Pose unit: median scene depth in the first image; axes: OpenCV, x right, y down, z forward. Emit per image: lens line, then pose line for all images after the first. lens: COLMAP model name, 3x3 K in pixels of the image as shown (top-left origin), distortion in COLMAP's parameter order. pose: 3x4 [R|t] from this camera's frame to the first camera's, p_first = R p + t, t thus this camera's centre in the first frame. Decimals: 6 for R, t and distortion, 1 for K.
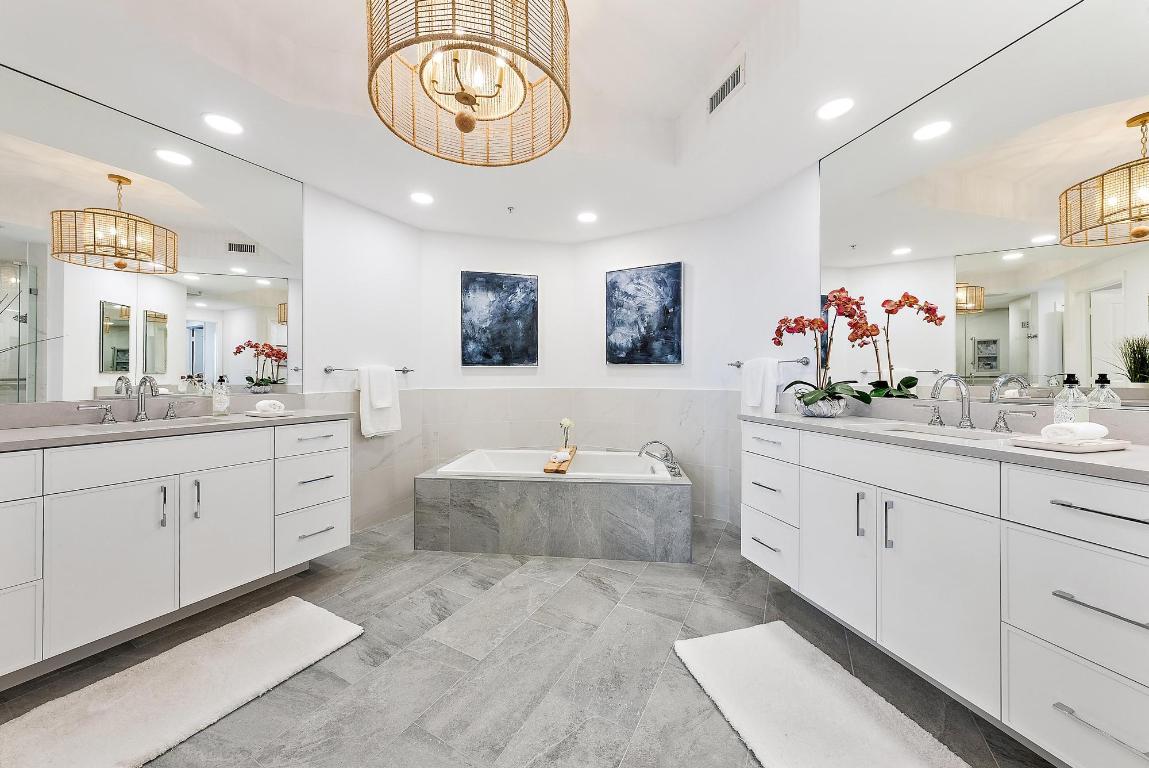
lens RADIAL K [[396.6, 0, 574.8], [0, 396.6, 376.2], [0, 0, 1]] dist [-0.000091, -0.000082]
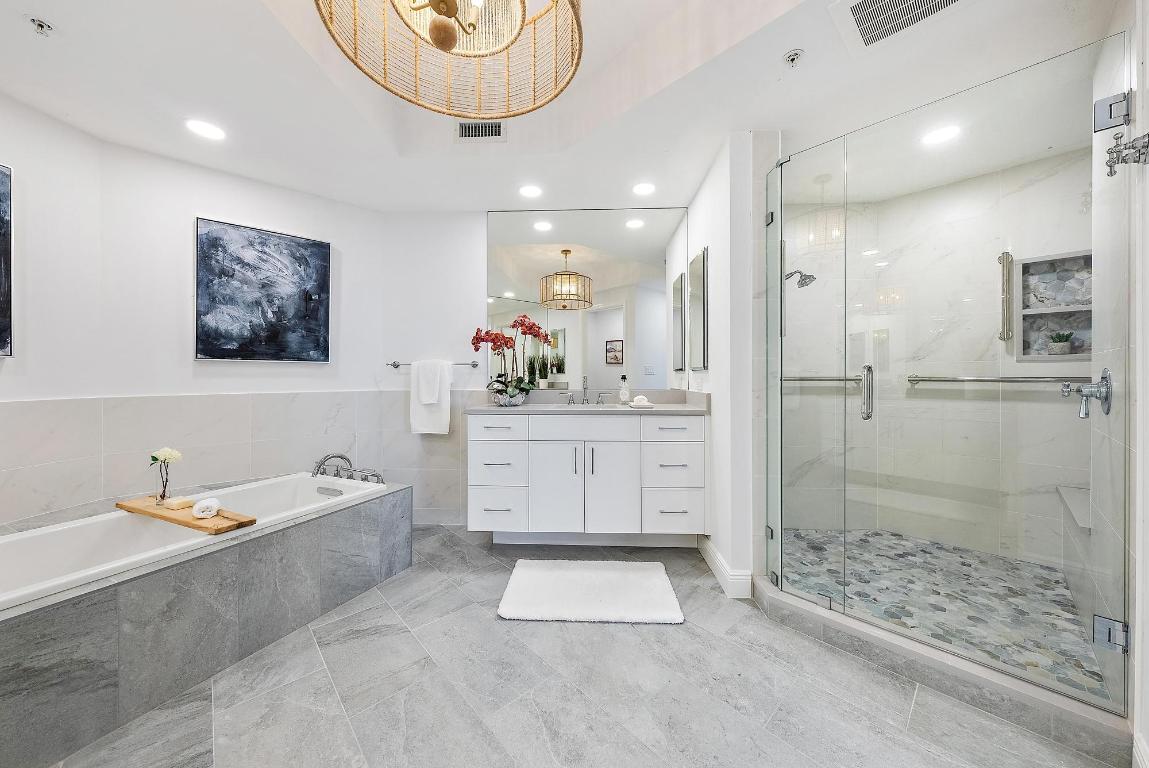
lens RADIAL K [[396.6, 0, 574.8], [0, 396.6, 376.2], [0, 0, 1]] dist [-0.000091, -0.000082]
pose [[0.314002, -0.003869, 0.949415, -0.375925], [0.000444, 0.999992, 0.003929, -0.003282], [-0.949422, -0.000812, 0.314001, 0.220674]]
